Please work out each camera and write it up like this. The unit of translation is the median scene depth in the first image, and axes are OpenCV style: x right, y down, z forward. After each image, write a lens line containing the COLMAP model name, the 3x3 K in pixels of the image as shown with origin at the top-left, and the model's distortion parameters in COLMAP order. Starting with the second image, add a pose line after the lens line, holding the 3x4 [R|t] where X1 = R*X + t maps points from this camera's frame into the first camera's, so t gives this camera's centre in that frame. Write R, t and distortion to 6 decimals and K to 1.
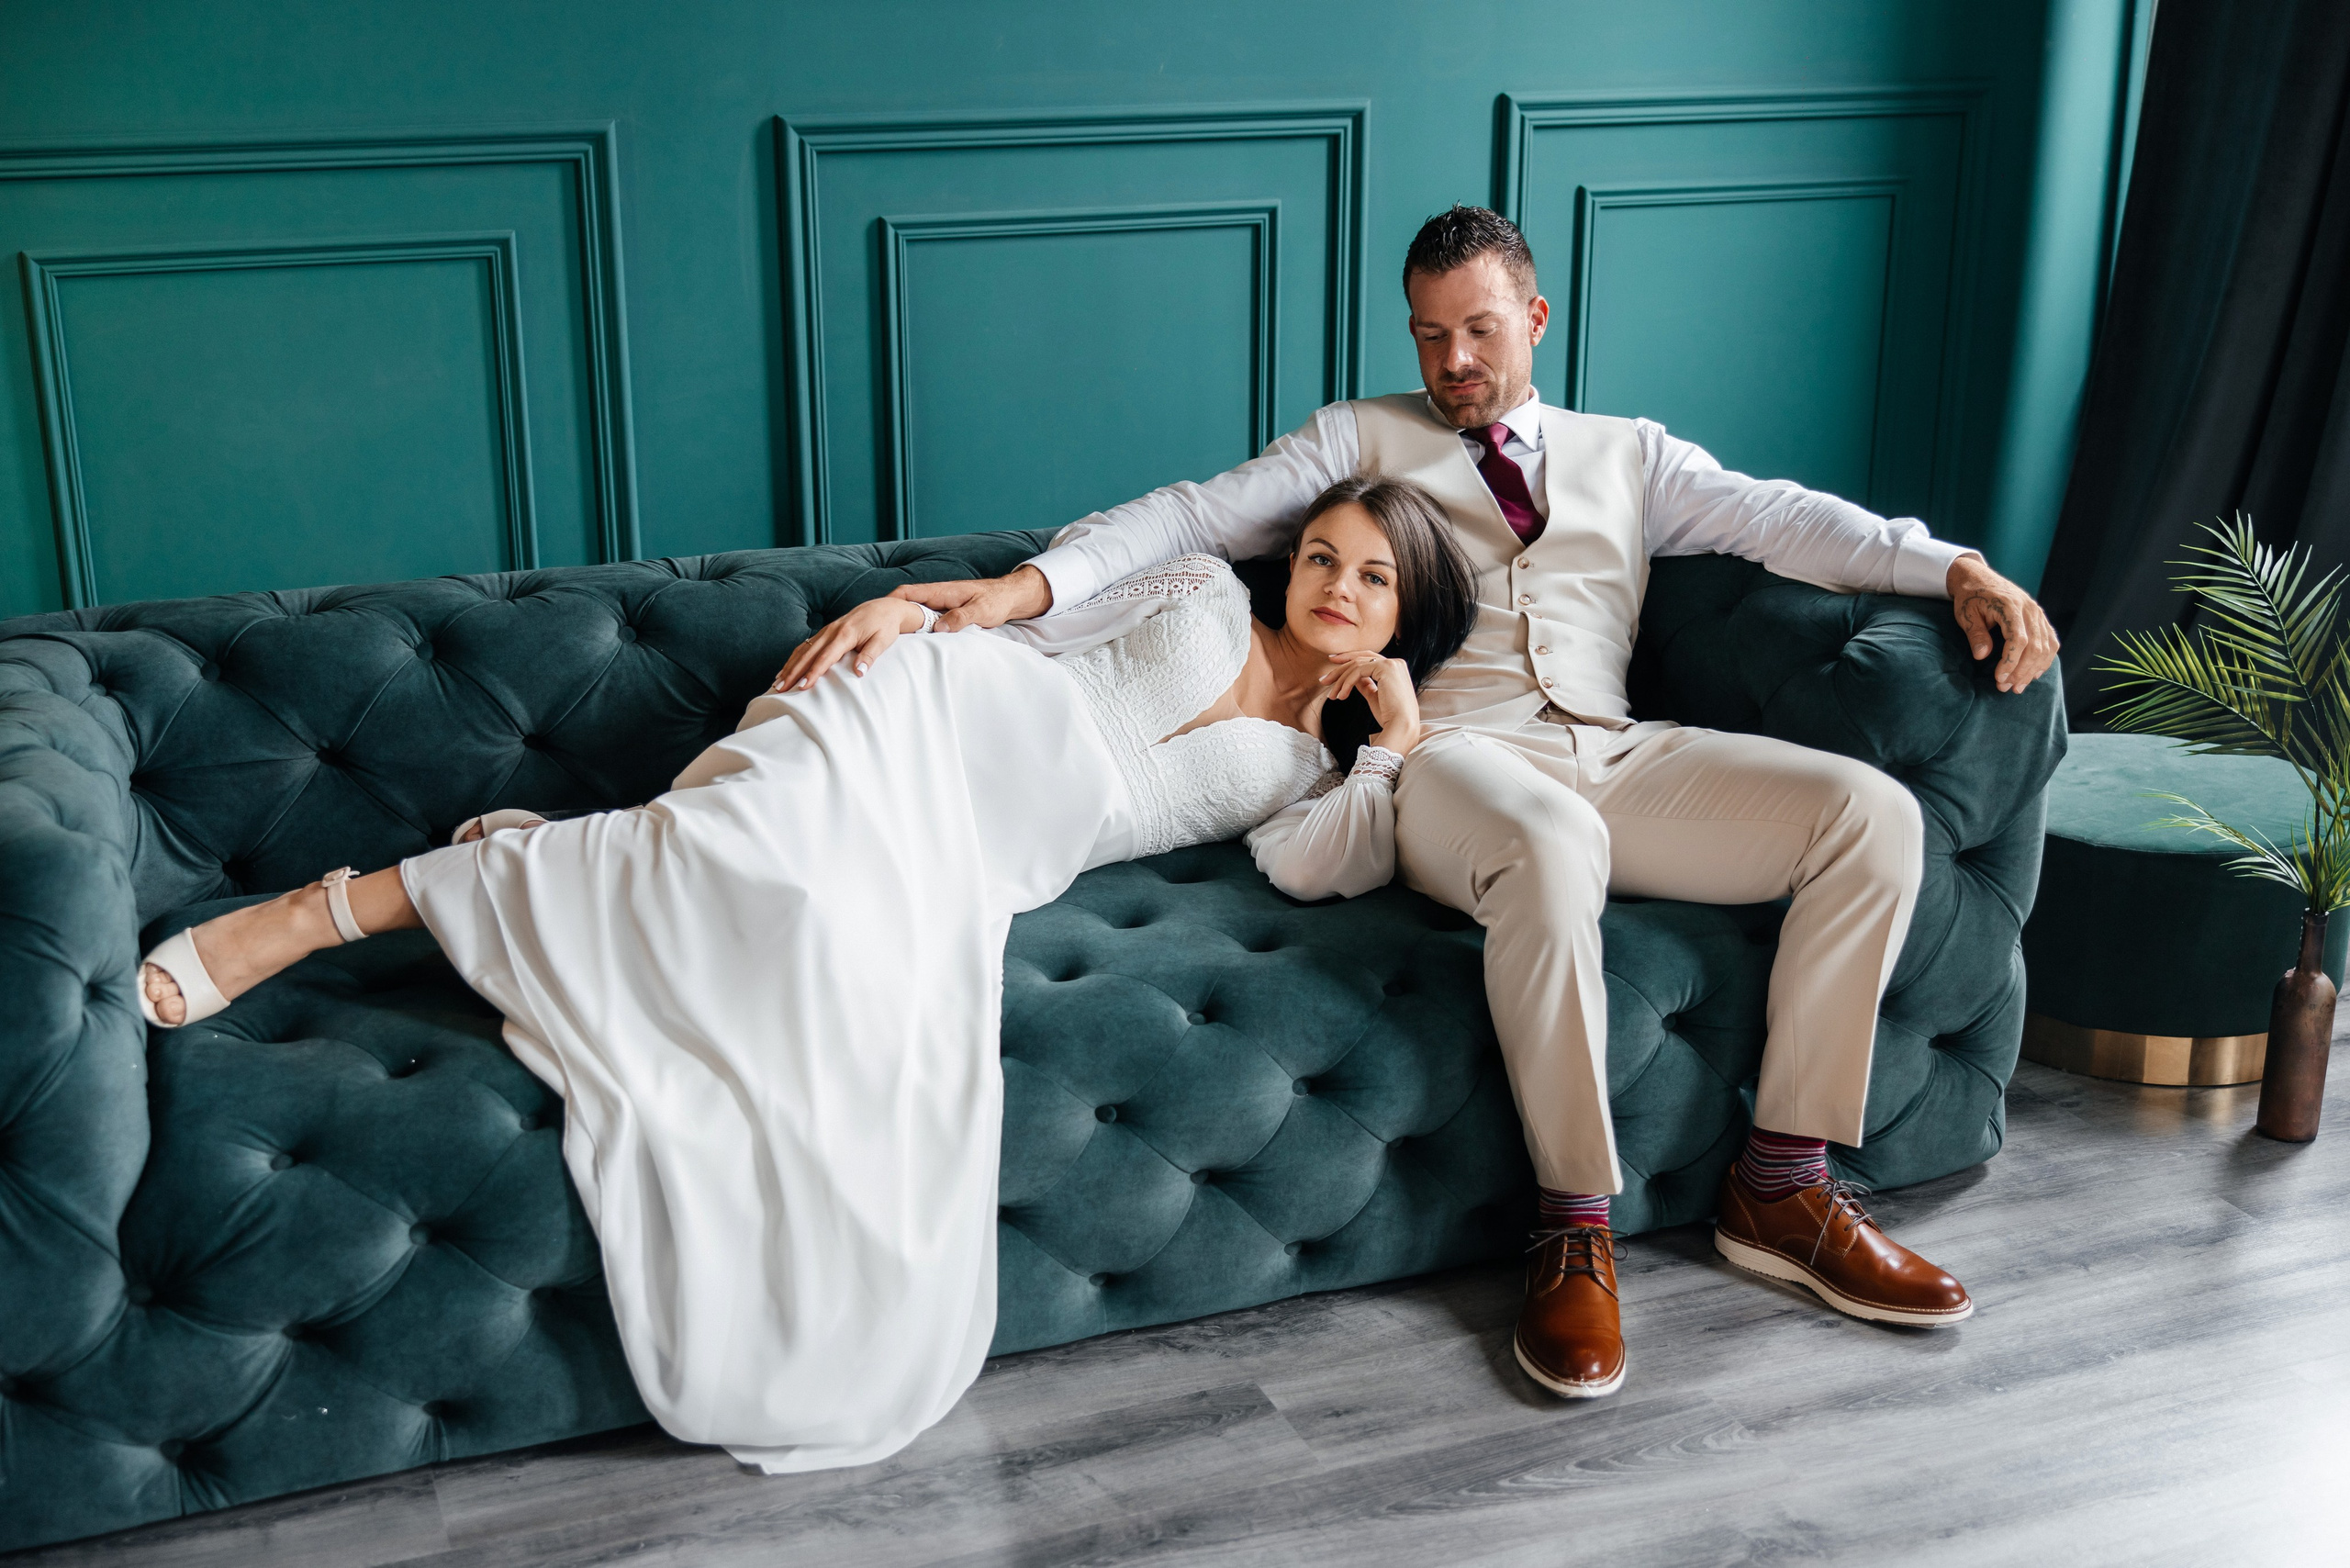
lens RADIAL K [[2672.9, 0, 1156.3], [0, 2672.9, 772.6], [0, 0, 1]] dist [-0.003442, 0.000000]
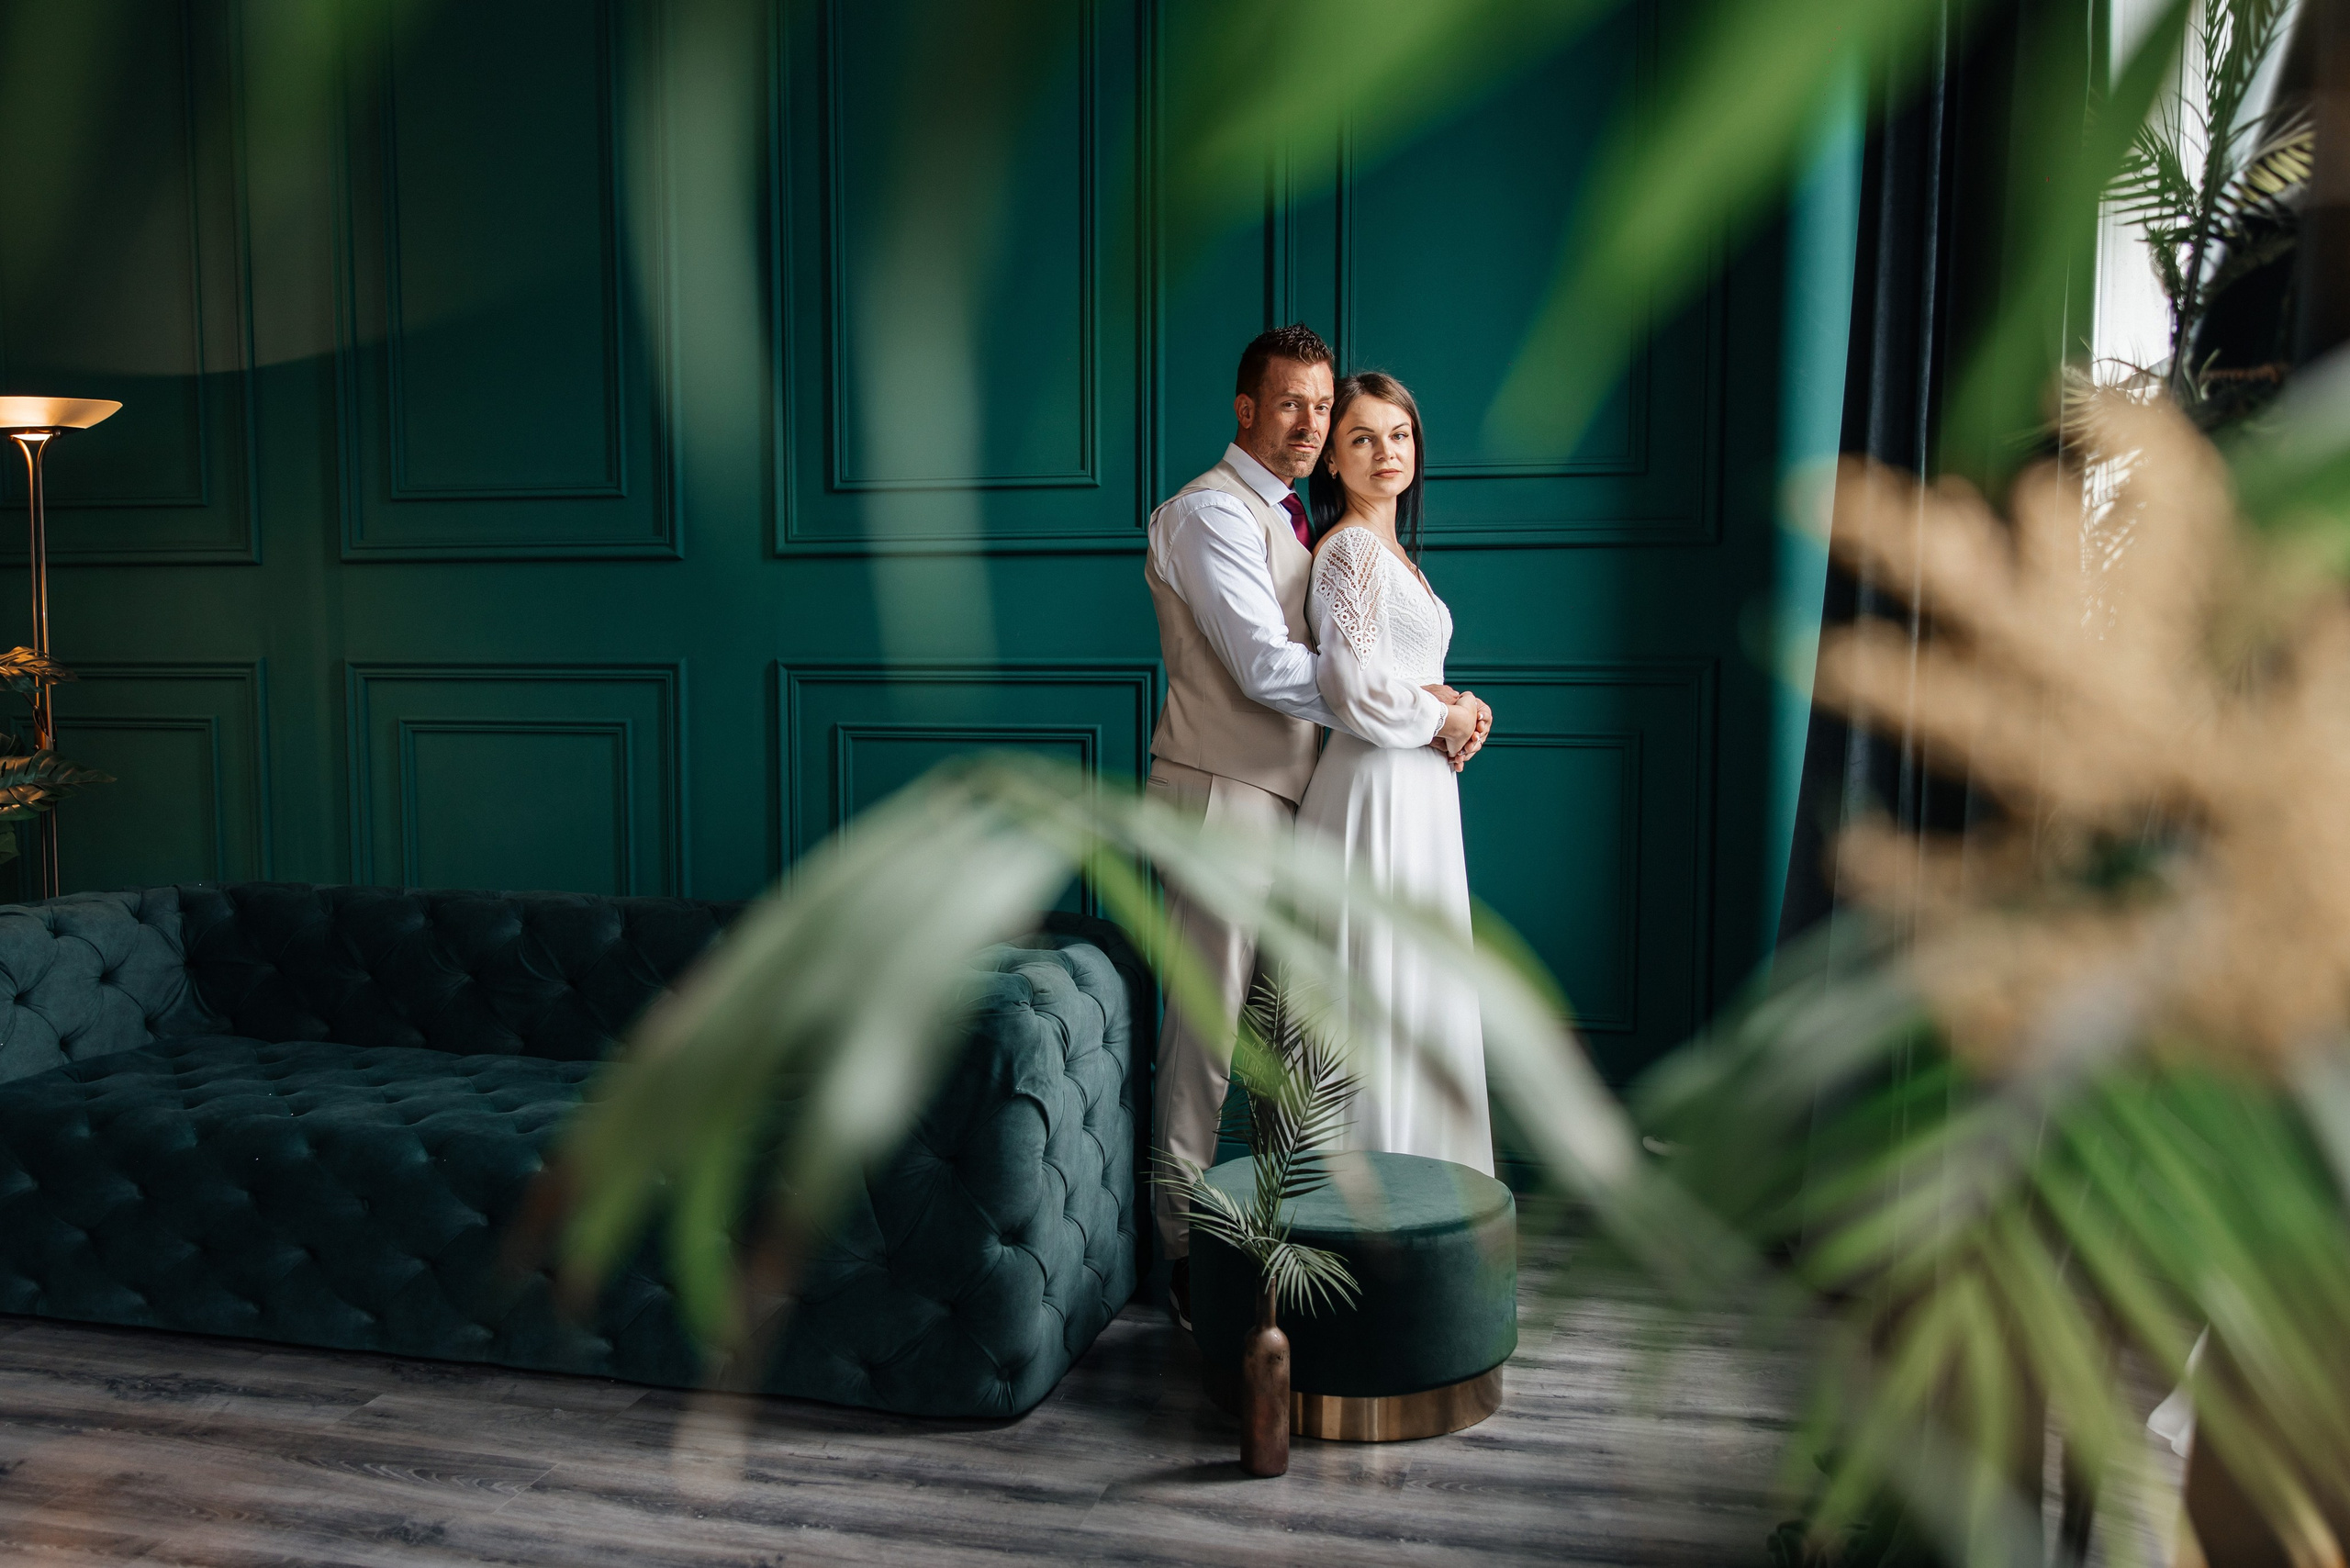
lens RADIAL K [[2054.8, 0, 1091.1], [0, 2054.8, 808.7], [0, 0, 1]] dist [0.018345, -0.008274]
pose [[0.798362, 0.052934, -0.599847, 0.949188], [-0.184640, 0.969666, -0.160177, 0.011177], [0.573172, 0.238635, 0.783918, 0.181837]]
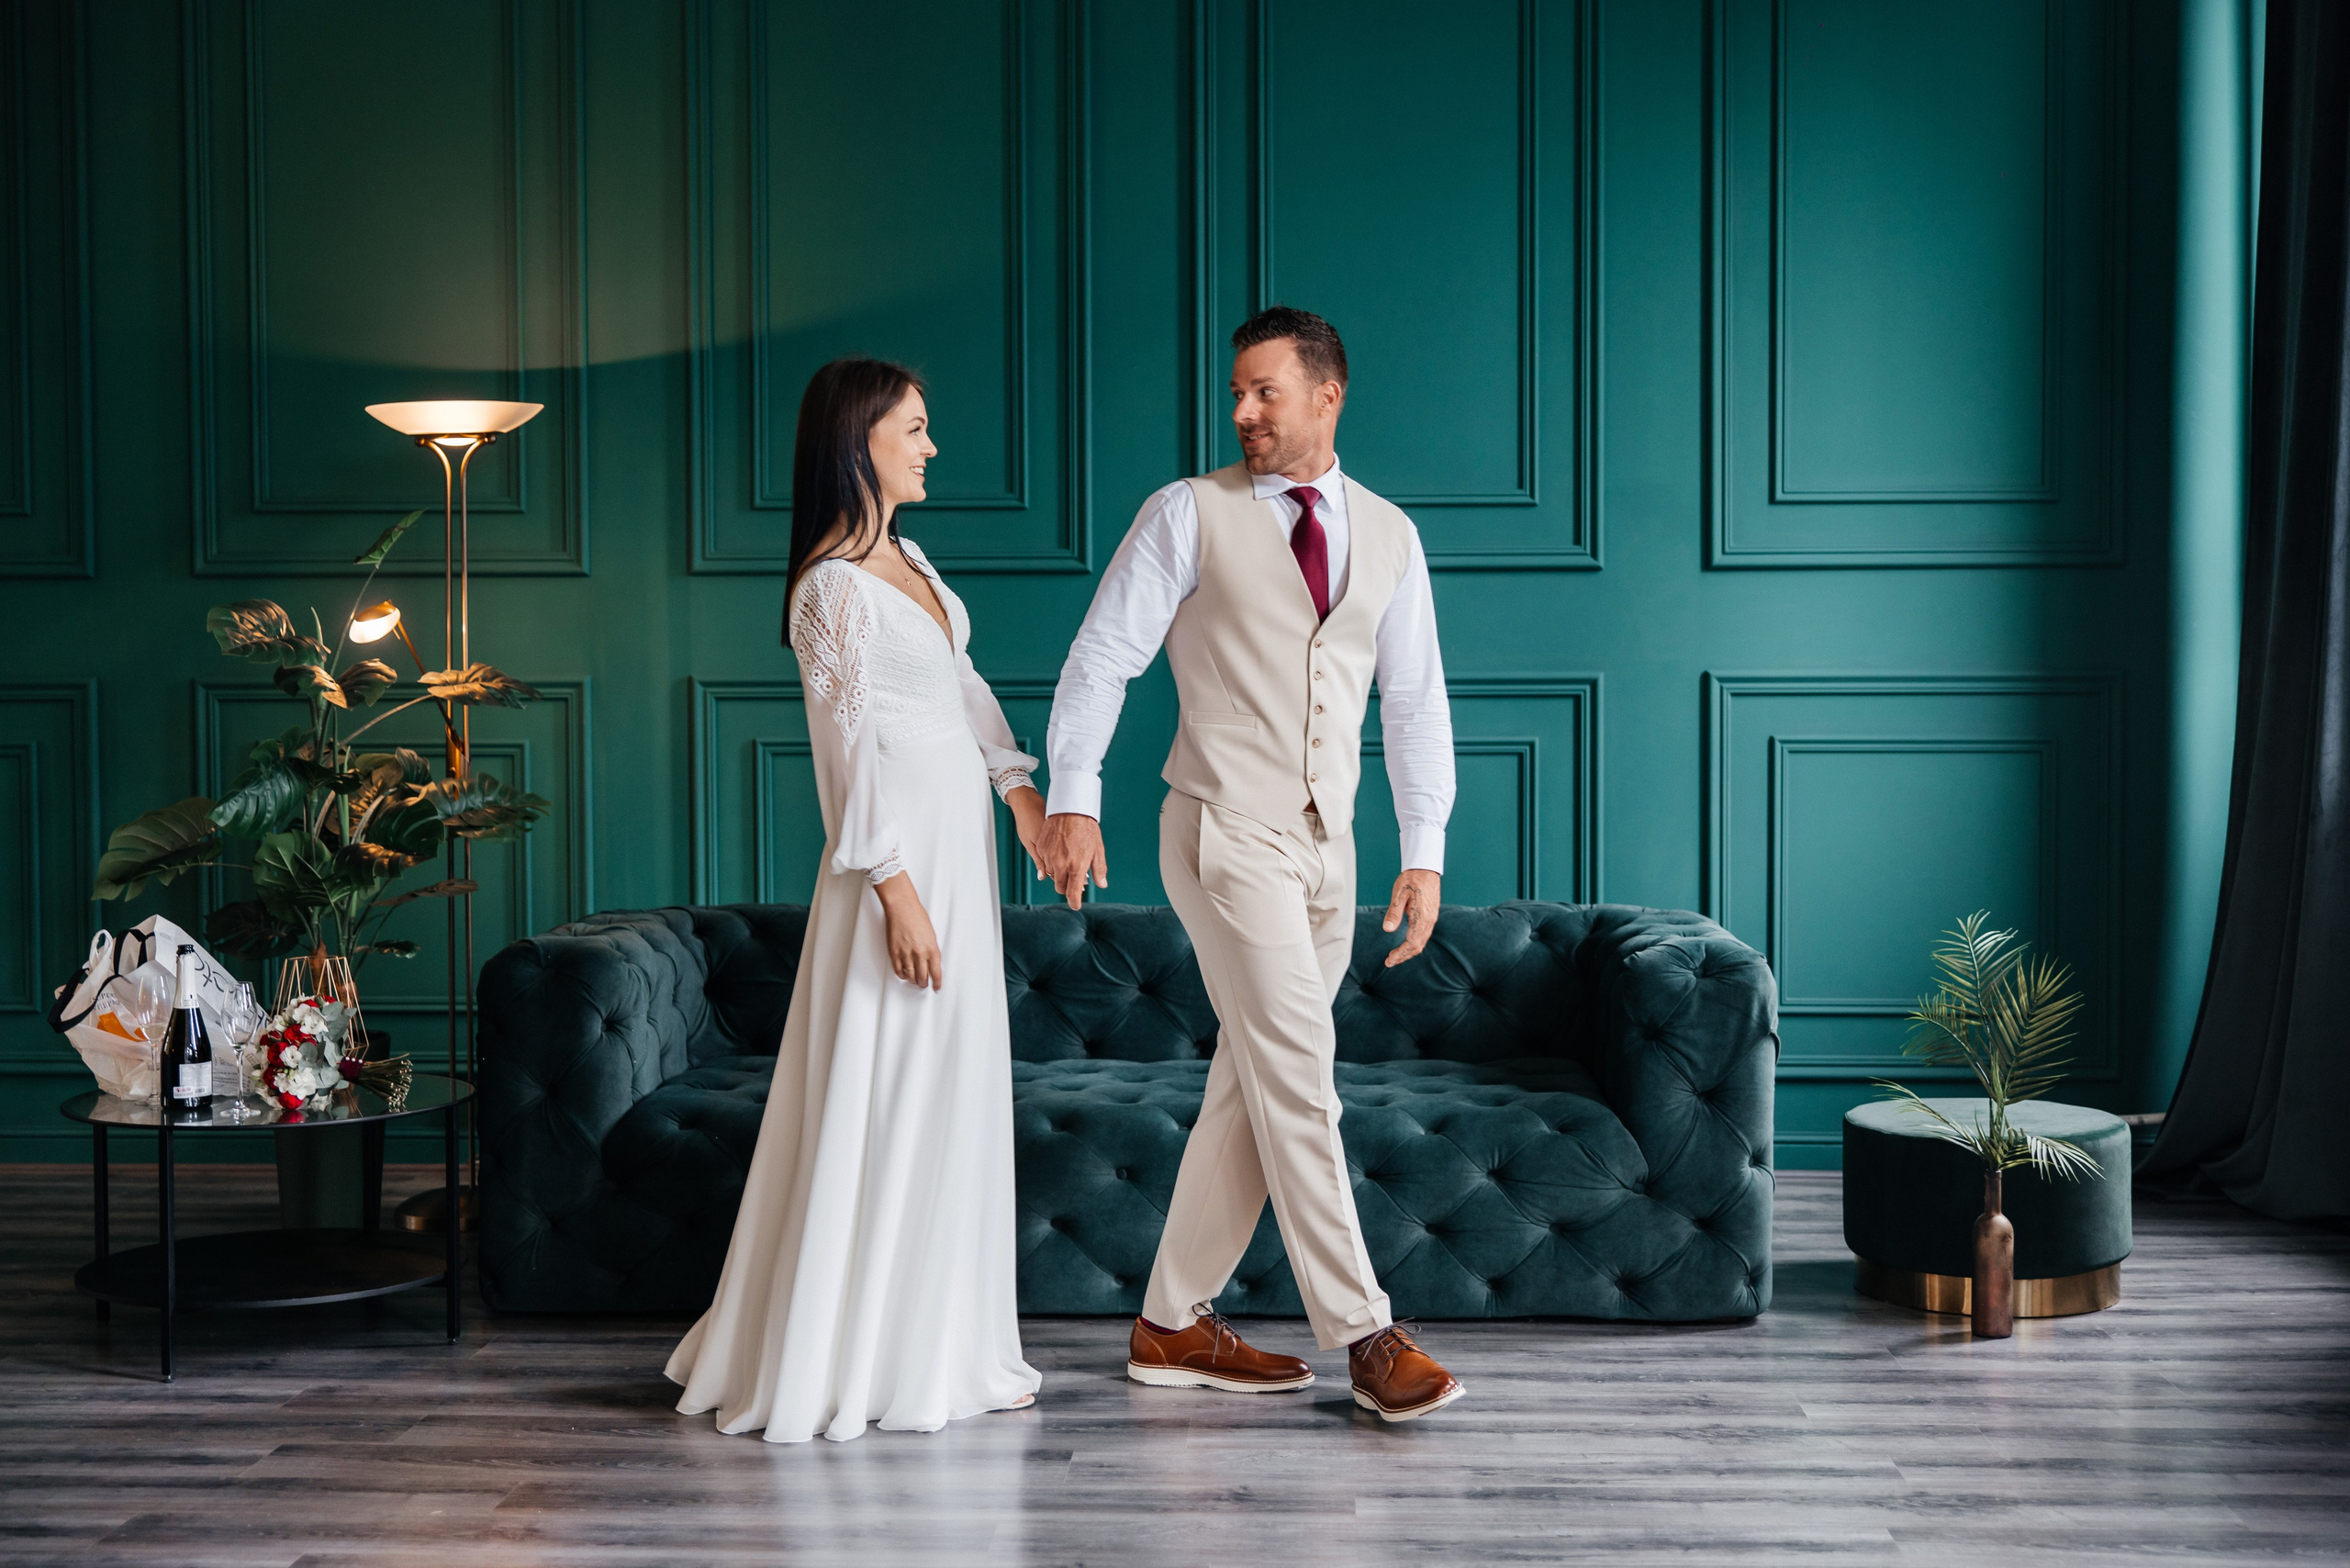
lens RADIAL K [[2928.3, 0, 1181.3], [0, 2928.3, 773.4], [0, 0, 1]] dist [0.005369, 0.000000]
pose [[0.913414, 0.014438, -0.406776, 0.699805], [-0.123351, 0.962193, -0.242834, 0.296031], [0.387892, 0.271984, 0.880662, -0.661172]]
